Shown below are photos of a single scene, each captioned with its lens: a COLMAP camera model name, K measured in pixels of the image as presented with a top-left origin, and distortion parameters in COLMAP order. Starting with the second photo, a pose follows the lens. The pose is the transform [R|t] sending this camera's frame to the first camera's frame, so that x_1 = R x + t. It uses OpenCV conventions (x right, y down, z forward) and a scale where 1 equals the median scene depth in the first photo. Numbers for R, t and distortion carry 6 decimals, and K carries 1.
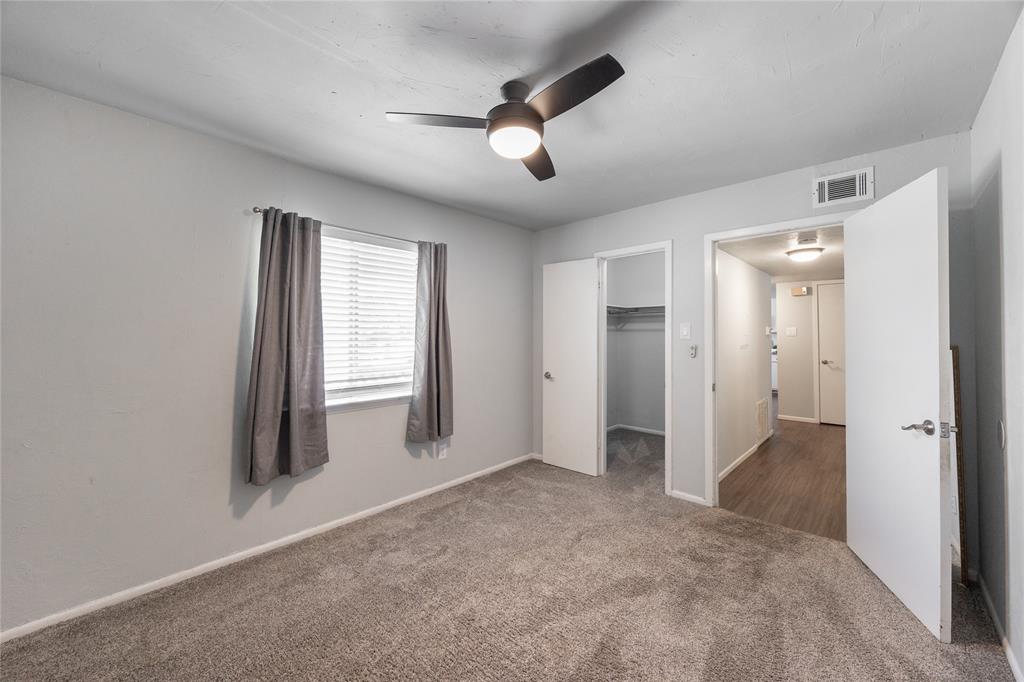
lens RADIAL K [[400.9, 0, 510.8], [0, 400.9, 336.9], [0, 0, 1]] dist [-0.001088, -0.000110]
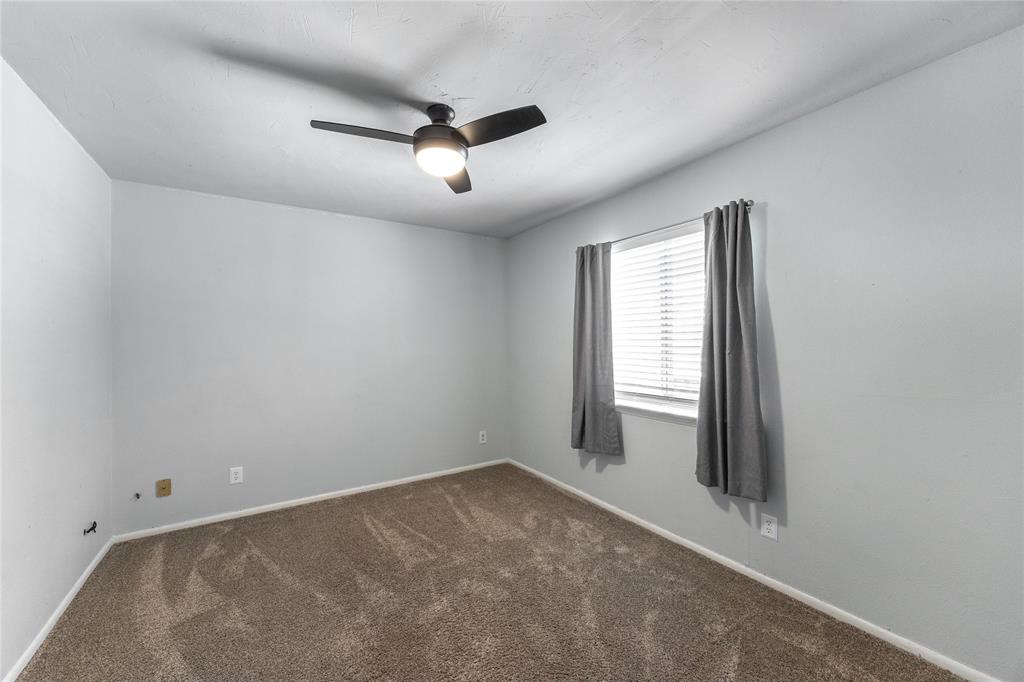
lens RADIAL K [[400.9, 0, 507.3], [0, 400.9, 340.0], [0, 0, 1]] dist [-0.001088, -0.000110]
pose [[-0.252510, 0.003146, -0.967589, 0.633793], [0.006115, 0.999980, 0.001656, -0.009614], [0.967575, -0.005499, -0.252524, 0.897477]]
